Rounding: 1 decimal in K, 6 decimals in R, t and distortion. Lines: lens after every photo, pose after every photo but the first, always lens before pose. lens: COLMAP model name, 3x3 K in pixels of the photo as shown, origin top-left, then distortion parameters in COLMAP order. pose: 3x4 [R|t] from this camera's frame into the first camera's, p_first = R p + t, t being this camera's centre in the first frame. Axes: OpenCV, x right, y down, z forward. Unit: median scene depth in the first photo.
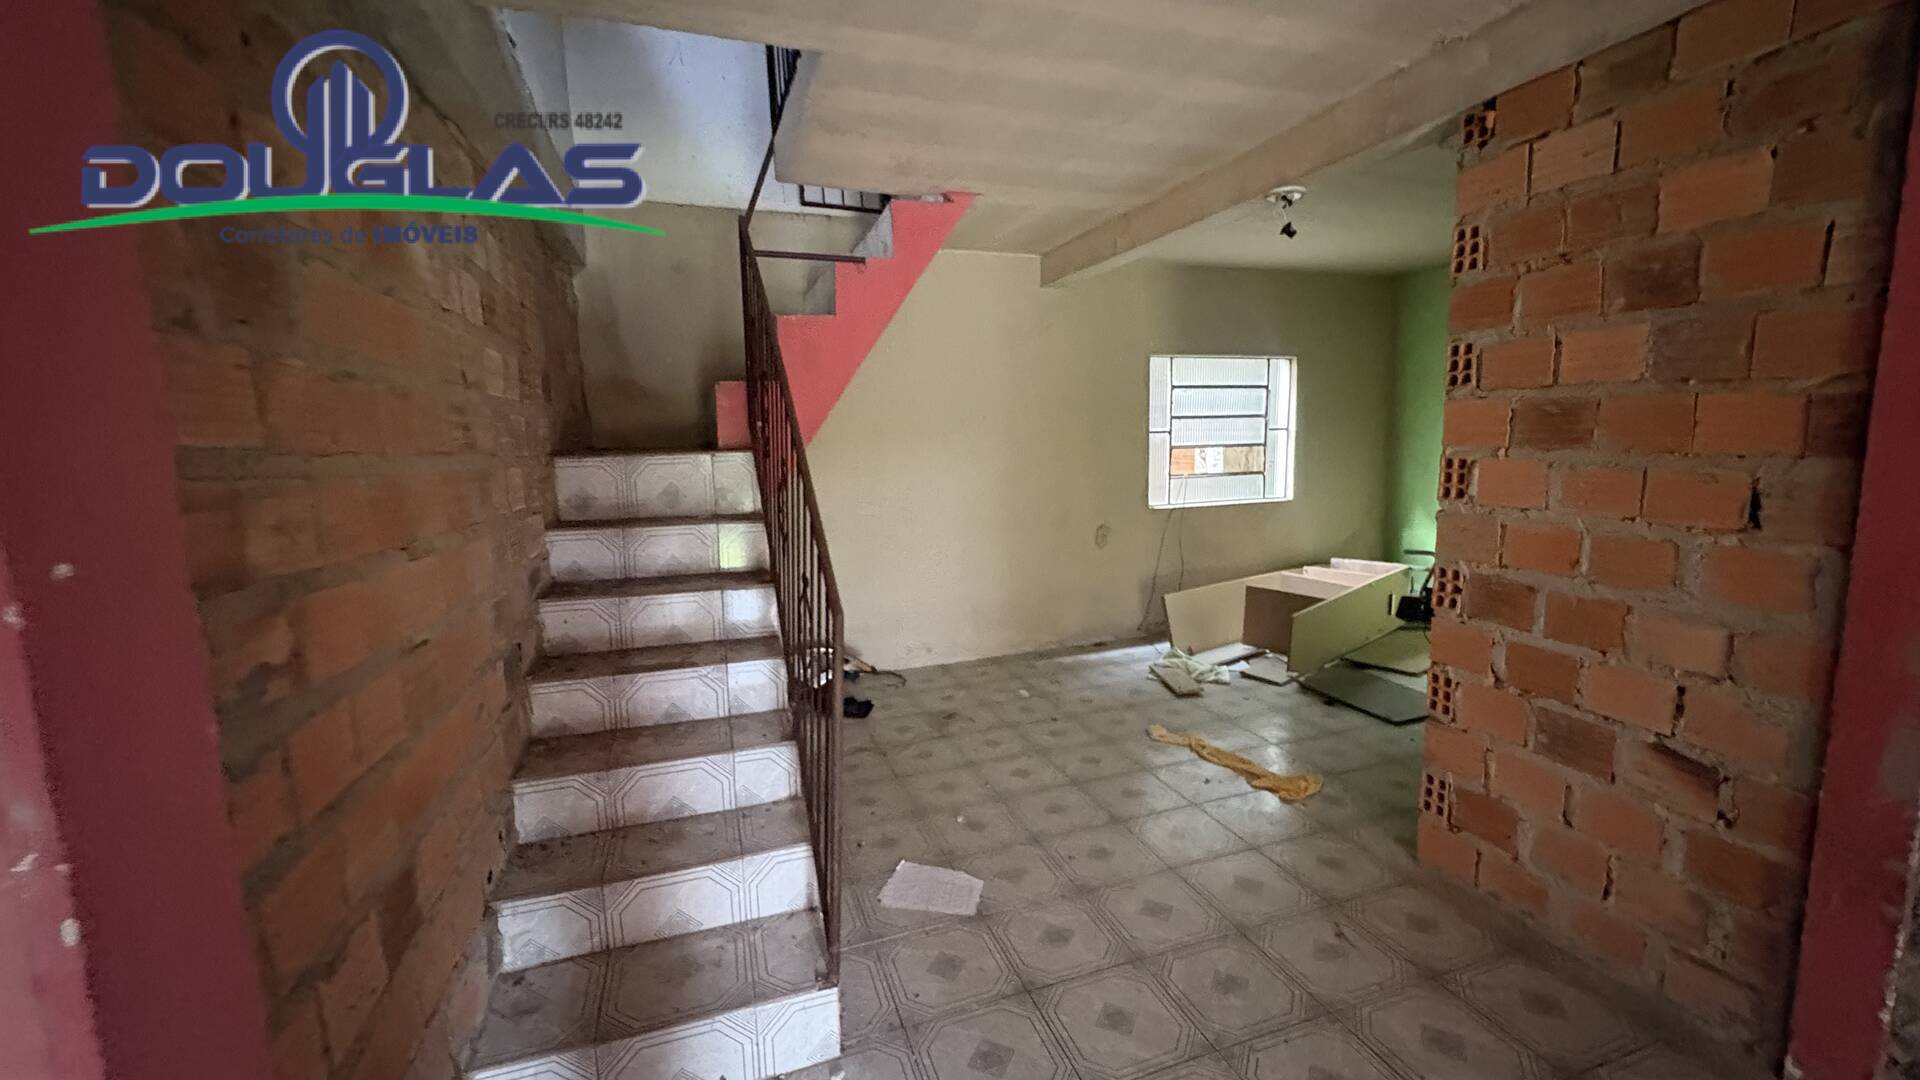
lens RADIAL K [[769.4, 0, 960.0], [0, 769.4, 540.0], [0, 0, 1]] dist [-0.001107, 0.000045]
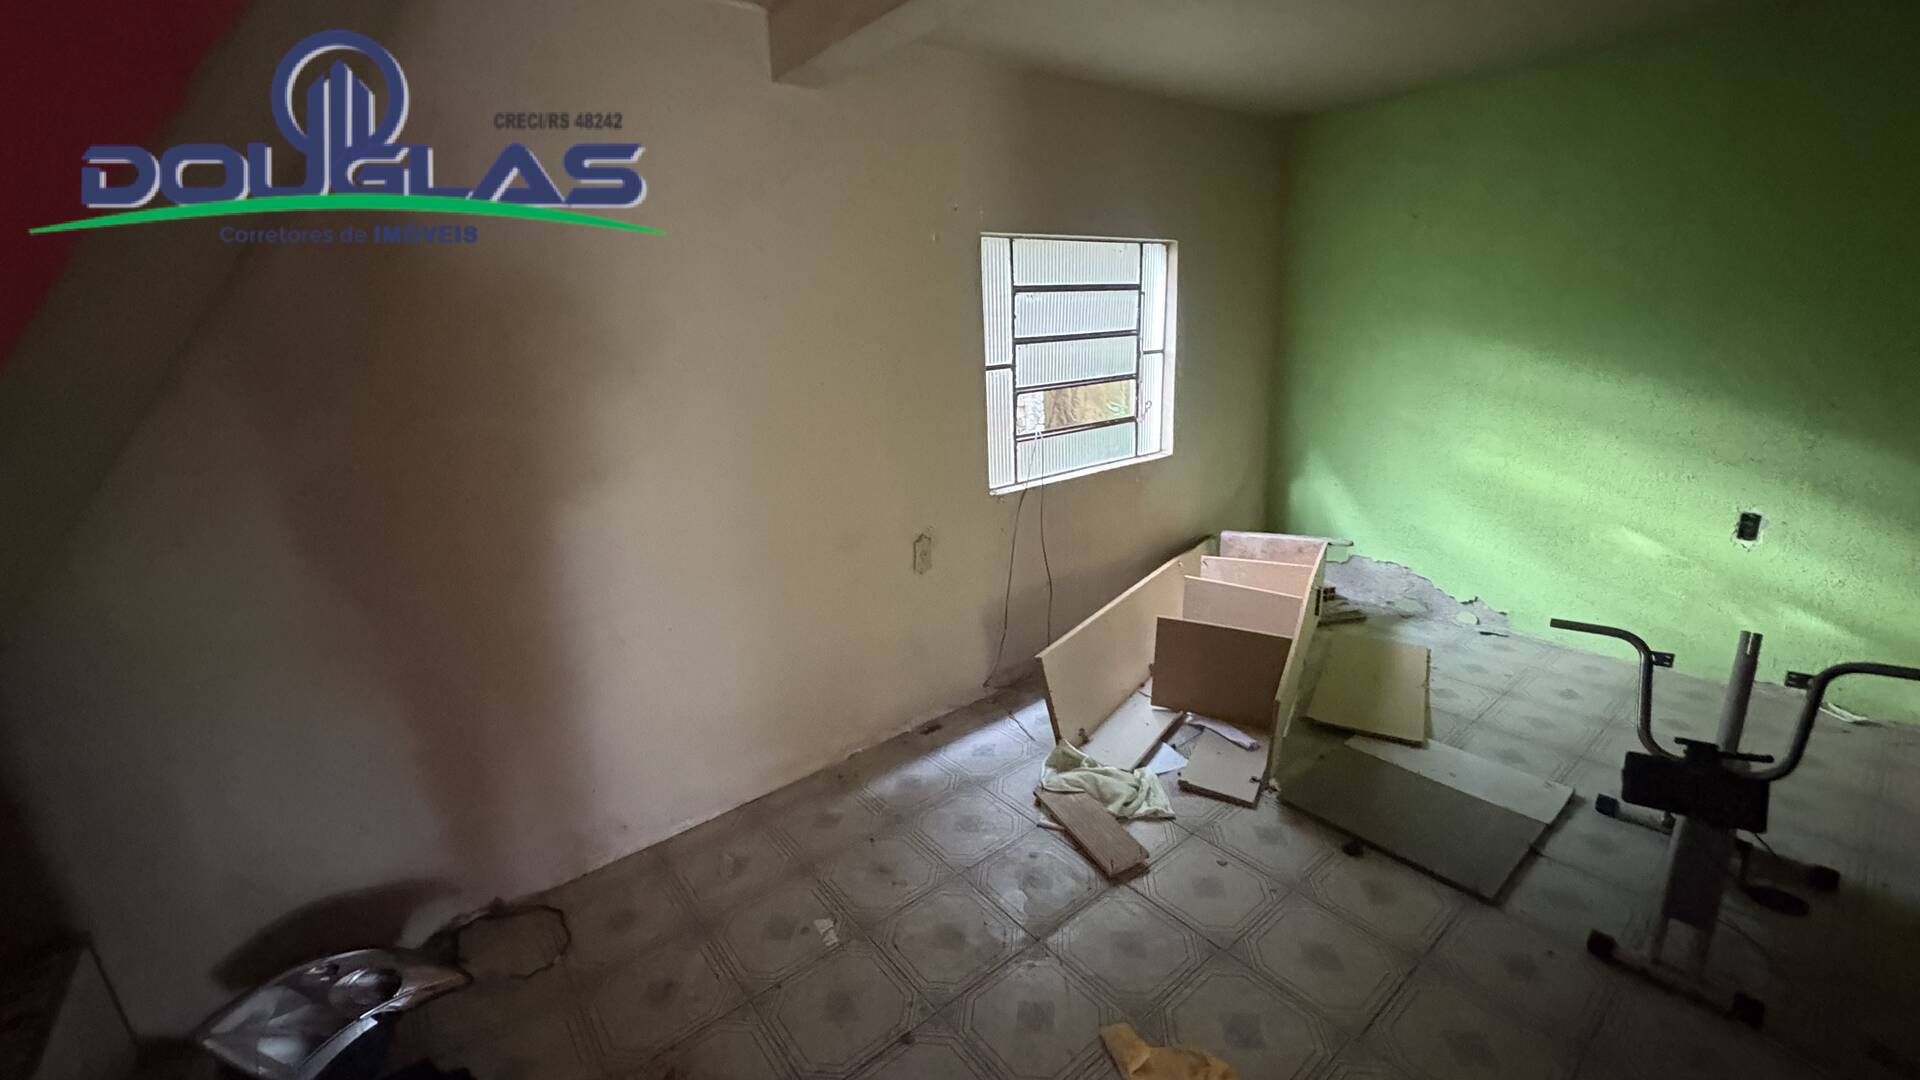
lens RADIAL K [[762.4, 0, 960.0], [0, 762.4, 540.0], [0, 0, 1]] dist [-0.002364, 0.000466]
pose [[0.945284, -0.108048, 0.307837, 0.033027], [0.066034, 0.987402, 0.143795, -0.095469], [-0.319496, -0.115599, 0.940510, 0.437121]]
